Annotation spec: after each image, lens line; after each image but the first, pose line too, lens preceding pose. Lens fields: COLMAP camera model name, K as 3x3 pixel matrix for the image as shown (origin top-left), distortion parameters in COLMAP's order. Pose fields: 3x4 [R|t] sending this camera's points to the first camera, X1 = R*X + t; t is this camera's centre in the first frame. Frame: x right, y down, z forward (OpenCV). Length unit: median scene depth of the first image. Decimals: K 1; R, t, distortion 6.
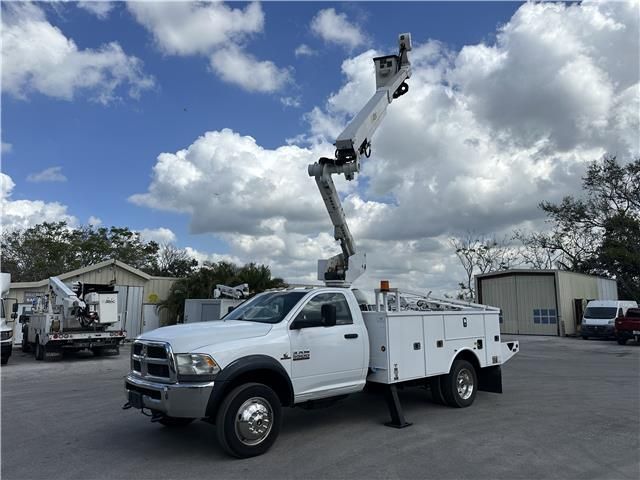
lens RADIAL K [[469.9, 0, 320.2], [0, 469.9, 249.8], [0, 0, 1]] dist [0.006293, 0.003294]
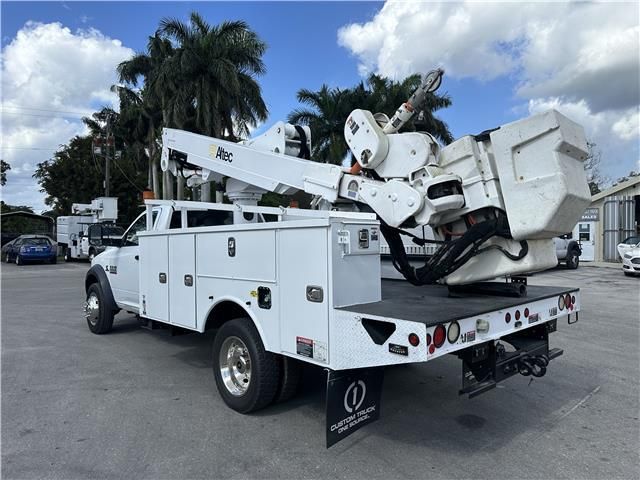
lens RADIAL K [[450.9, 0, 320.0], [0, 450.9, 240.0], [0, 0, 1]] dist [0.049356, 0.001142]
pose [[0.044485, 0.014680, -0.998902, 0.763504], [0.140195, 0.989906, 0.020791, 0.146379], [0.989124, -0.140966, 0.041978, 1.045103]]
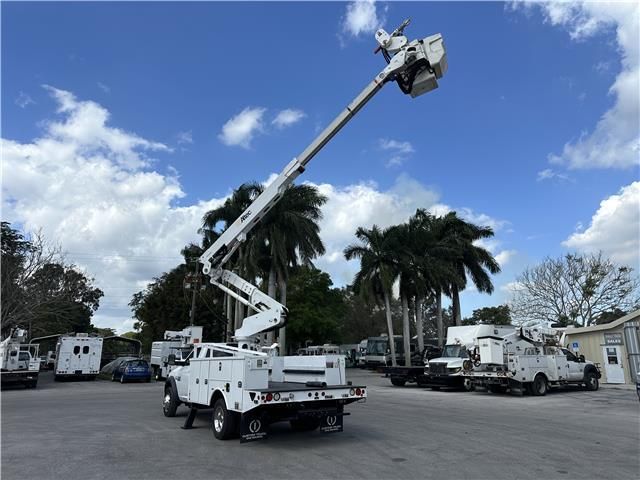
lens RADIAL K [[469.9, 0, 320.2], [0, 469.9, 249.8], [0, 0, 1]] dist [0.006293, 0.003294]
pose [[-0.138709, -0.214731, -0.966773, 1.444898], [0.139133, 0.962303, -0.233700, 0.178481], [0.980511, -0.166926, -0.103604, 1.384225]]
